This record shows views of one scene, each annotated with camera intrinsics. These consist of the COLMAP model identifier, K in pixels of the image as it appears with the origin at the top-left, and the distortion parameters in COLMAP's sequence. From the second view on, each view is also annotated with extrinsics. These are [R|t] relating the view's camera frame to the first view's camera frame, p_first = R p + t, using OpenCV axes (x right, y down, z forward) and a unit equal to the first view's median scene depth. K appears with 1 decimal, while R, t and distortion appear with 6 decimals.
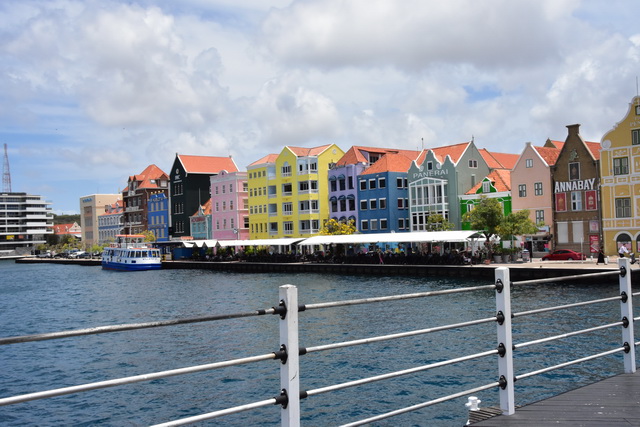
lens RADIAL K [[662.6, 0, 320.1], [0, 662.6, 213.2], [0, 0, 1]] dist [-0.004601, 0.000000]
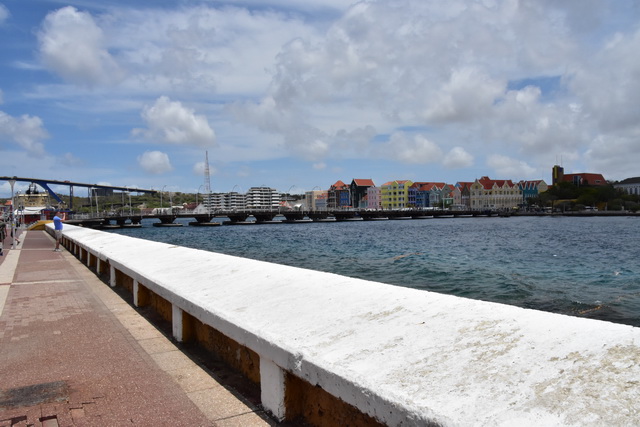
lens RADIAL K [[499.7, 0, 320.9], [0, 499.7, 217.2], [0, 0, 1]] dist [0.005294, 0.001189]
pose [[0.988221, 0.027707, -0.150507, -0.034633], [-0.021042, 0.998734, 0.045693, -0.024858], [0.151583, -0.041988, 0.987552, -1.471103]]
